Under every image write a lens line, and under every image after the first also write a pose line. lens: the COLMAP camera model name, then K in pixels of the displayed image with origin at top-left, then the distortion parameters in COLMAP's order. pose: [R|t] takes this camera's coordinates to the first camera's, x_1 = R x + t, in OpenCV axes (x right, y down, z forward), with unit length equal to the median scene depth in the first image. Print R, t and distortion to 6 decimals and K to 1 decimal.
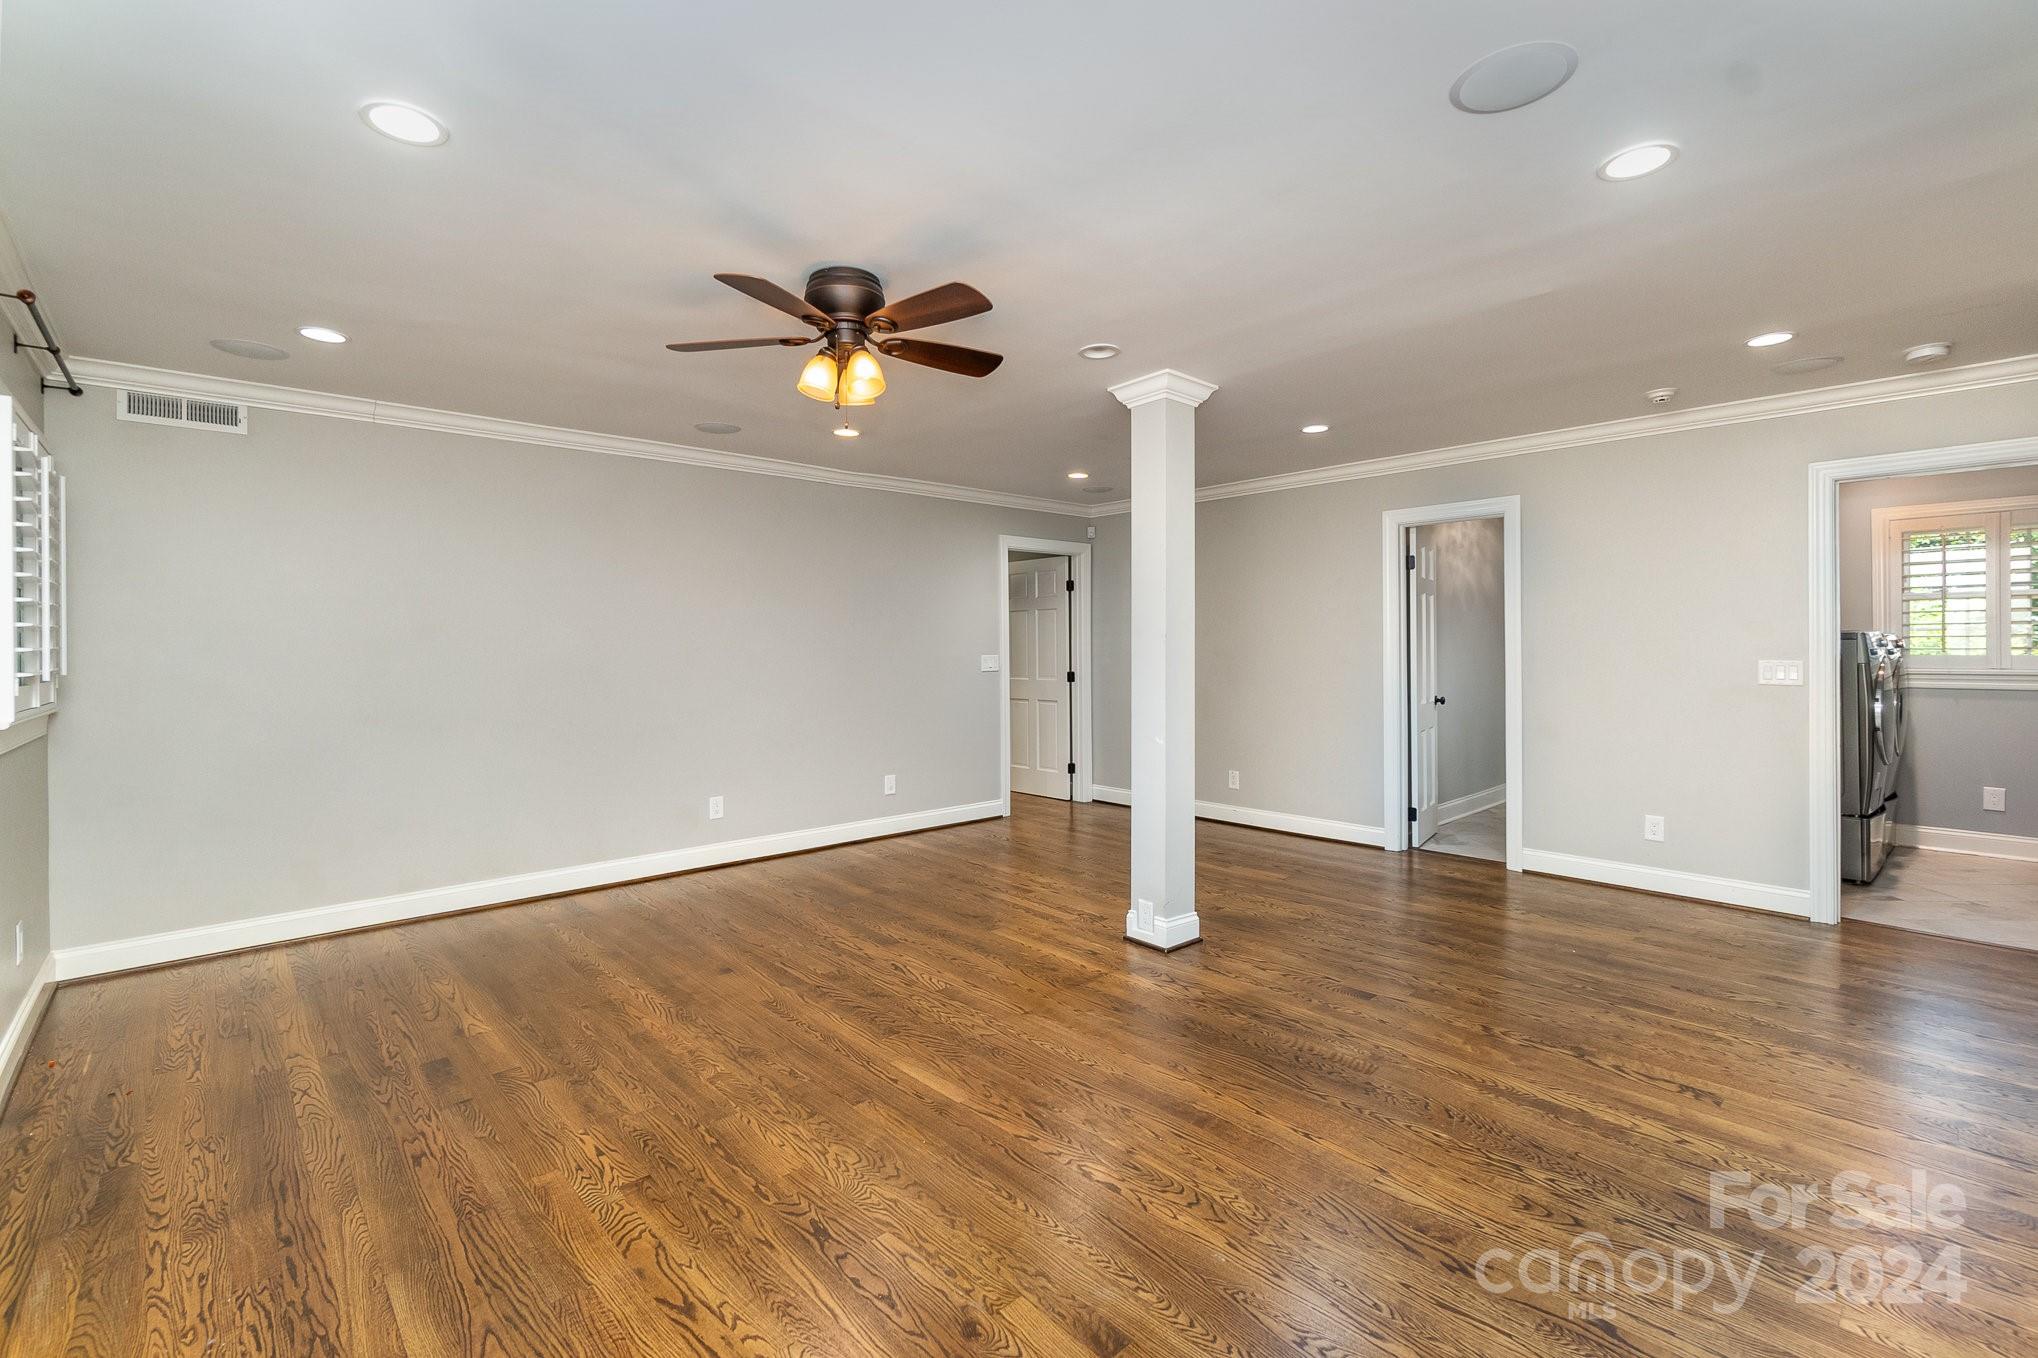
lens RADIAL K [[899.8, 0, 1016.1], [0, 899.8, 659.1], [0, 0, 1]] dist [-0.004919, -0.000359]
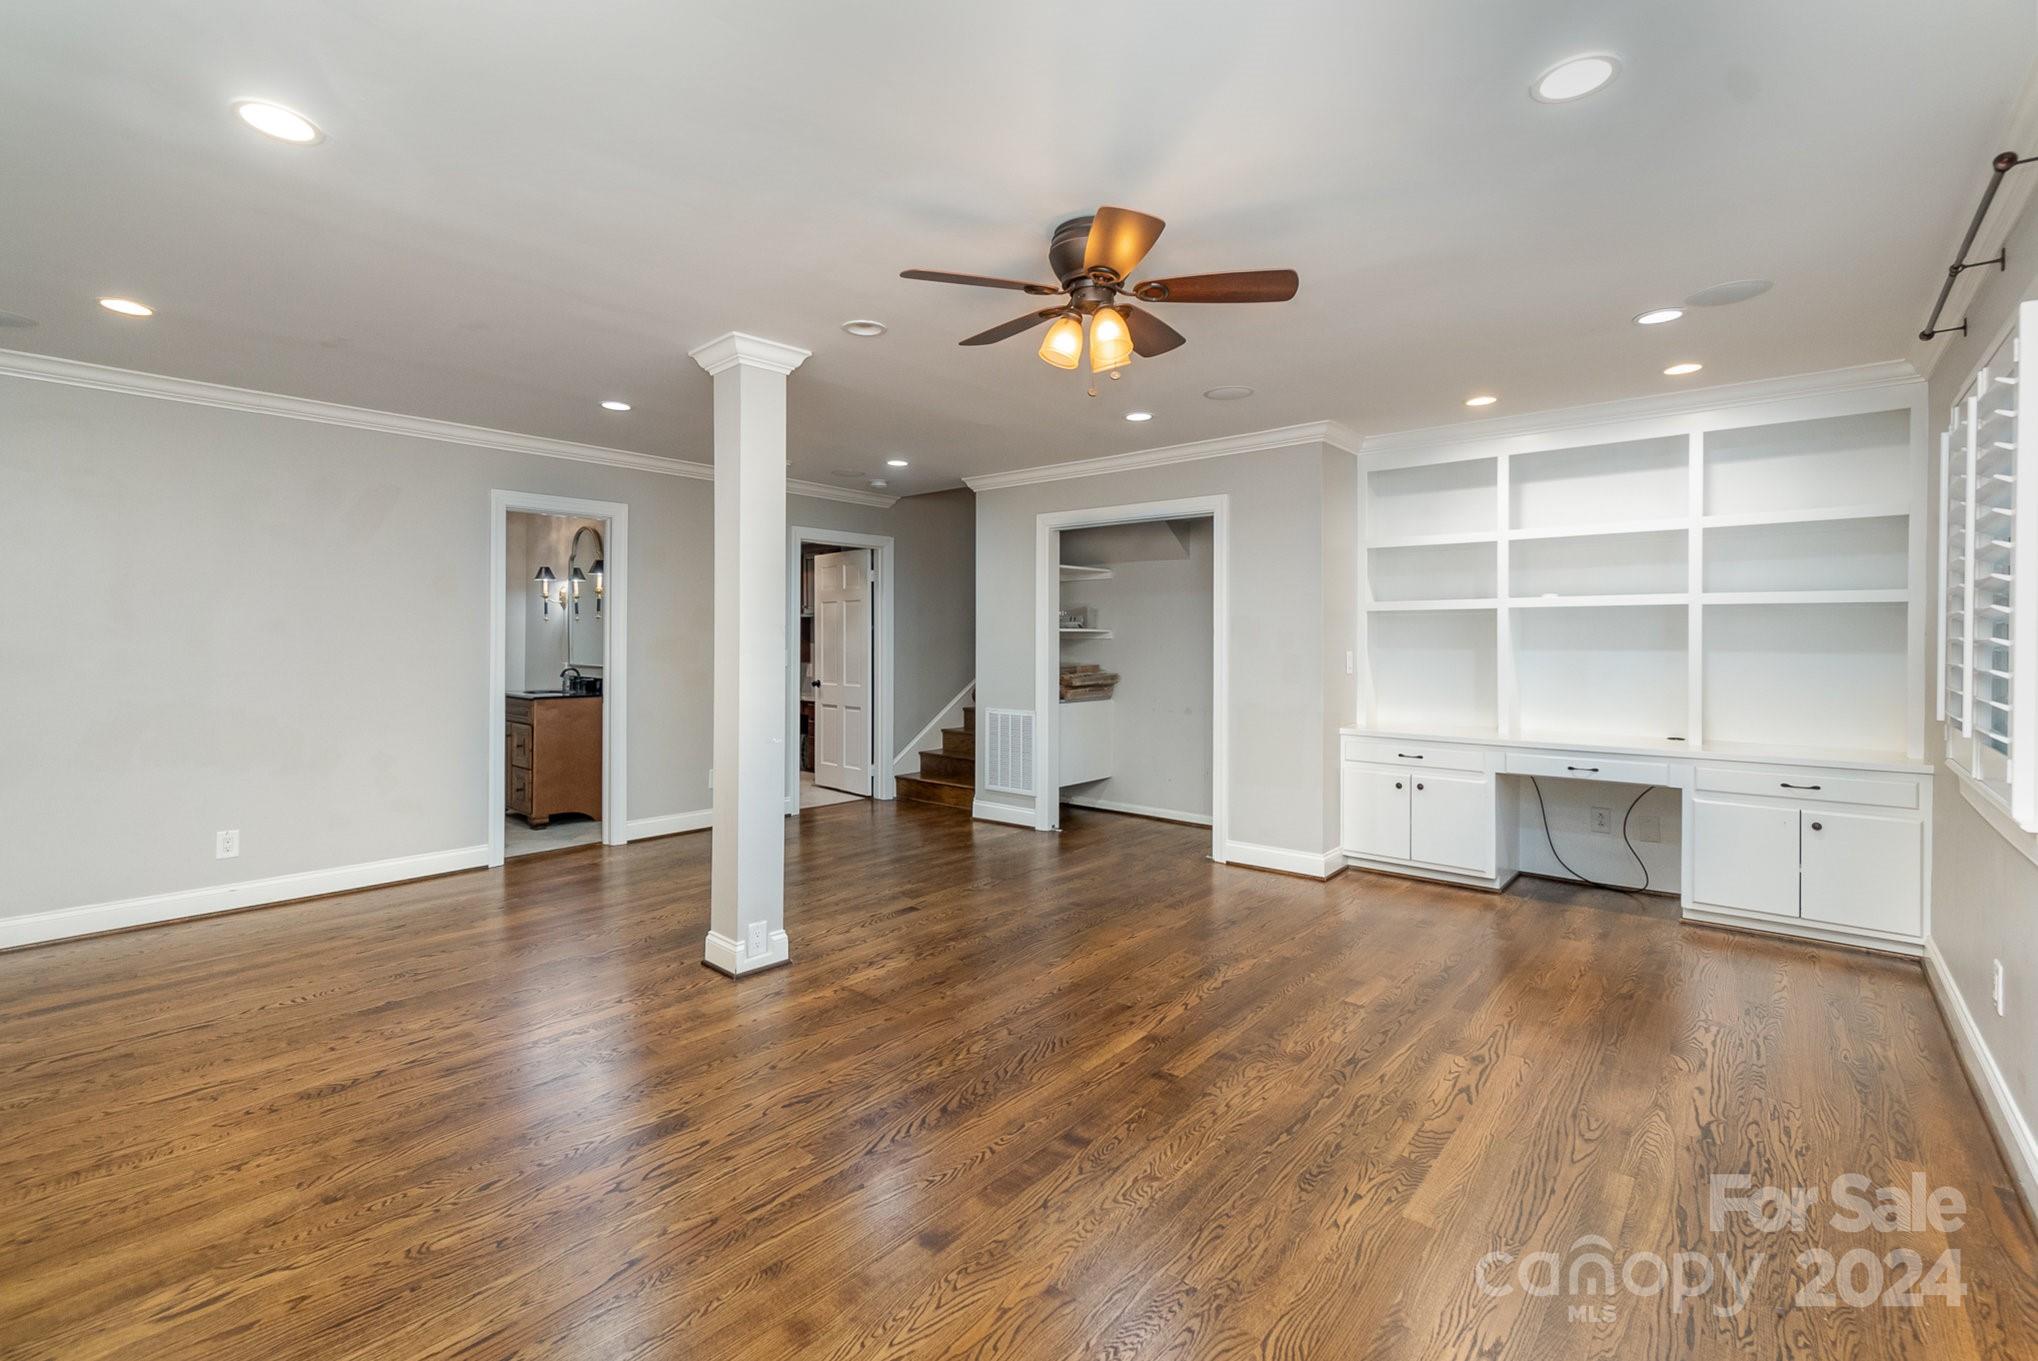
lens RADIAL K [[890.9, 0, 1011.7], [0, 890.9, 663.3], [0, 0, 1]] dist [-0.002364, 0.000224]
pose [[-0.118195, -0.019707, 0.992795, -0.874290], [0.007076, 0.999761, 0.020687, -0.008300], [-0.992965, 0.009470, -0.118027, 0.968814]]
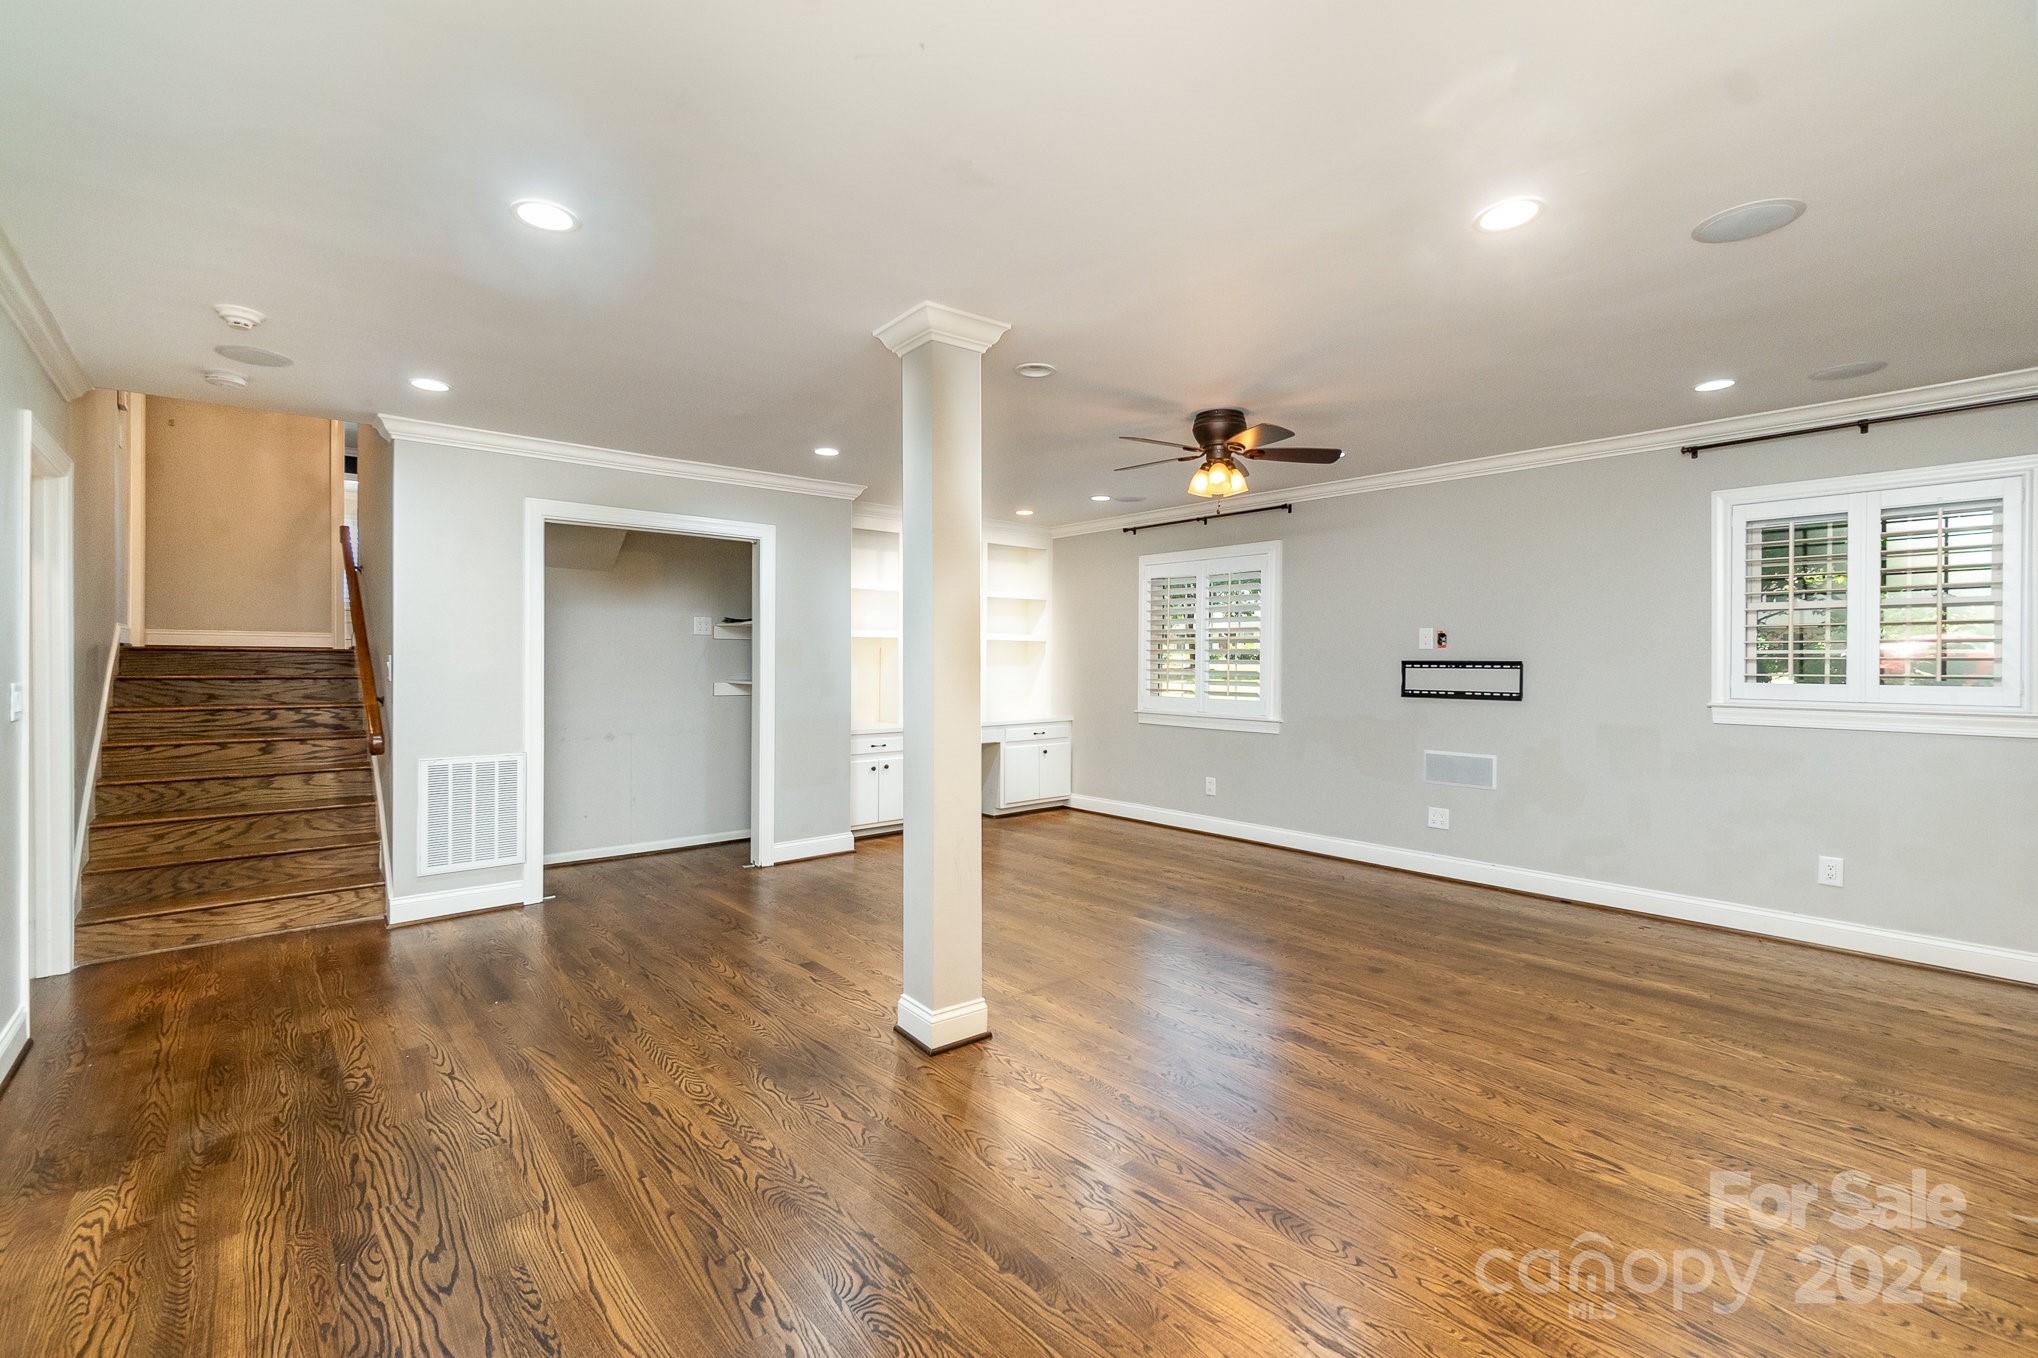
lens RADIAL K [[890.9, 0, 1011.7], [0, 890.9, 661.8], [0, 0, 1]] dist [-0.002364, 0.000224]
pose [[-0.999440, 0.005605, 0.032981, 0.085524], [0.005902, 0.999943, 0.008903, -0.021507], [-0.032929, 0.009093, -0.999416, 2.046890]]
